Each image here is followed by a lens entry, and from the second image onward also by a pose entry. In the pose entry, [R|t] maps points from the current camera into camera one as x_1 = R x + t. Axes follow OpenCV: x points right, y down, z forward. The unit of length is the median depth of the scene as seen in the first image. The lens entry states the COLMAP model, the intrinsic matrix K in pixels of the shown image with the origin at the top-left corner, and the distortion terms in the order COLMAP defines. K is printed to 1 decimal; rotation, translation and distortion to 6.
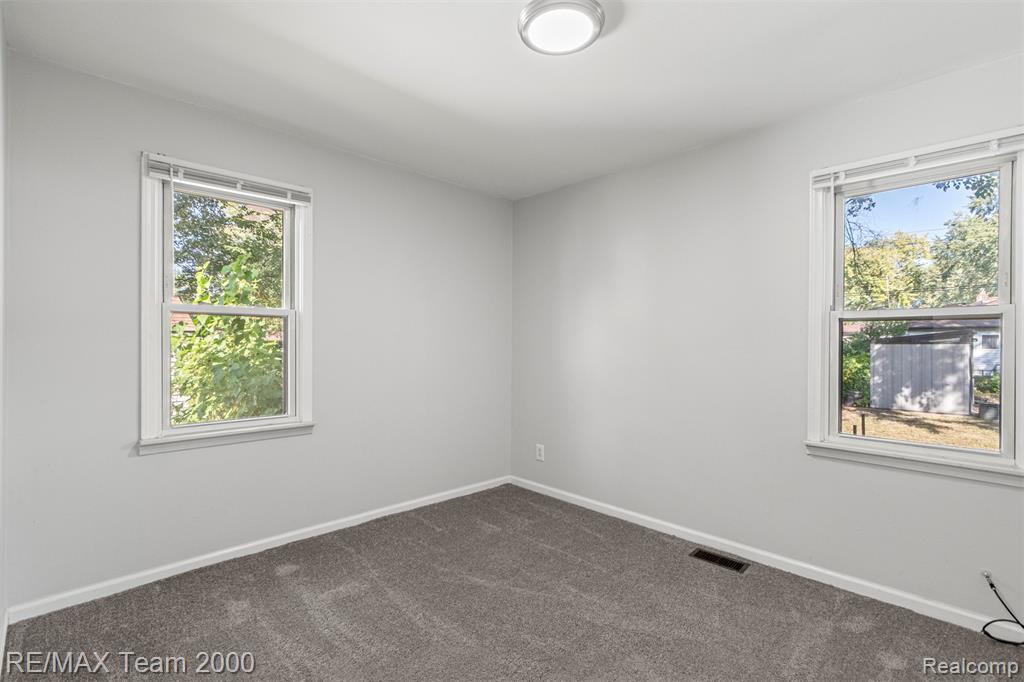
lens RADIAL K [[470.5, 0, 508.6], [0, 470.5, 353.6], [0, 0, 1]] dist [0.001484, -0.000435]
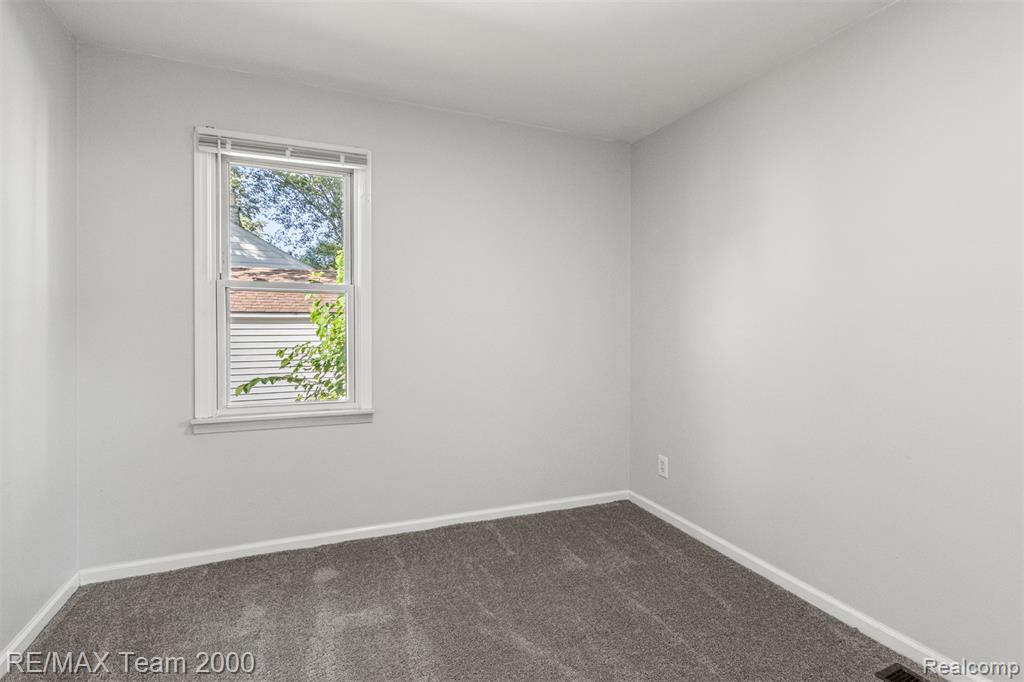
lens RADIAL K [[484.3, 0, 505.4], [0, 484.3, 332.3], [0, 0, 1]] dist [0.000030, -0.000754]
pose [[0.929041, 0.007292, -0.369906, 0.168457], [-0.010762, 0.999915, -0.007318, 0.001764], [0.369821, 0.010780, 0.929040, 0.247697]]
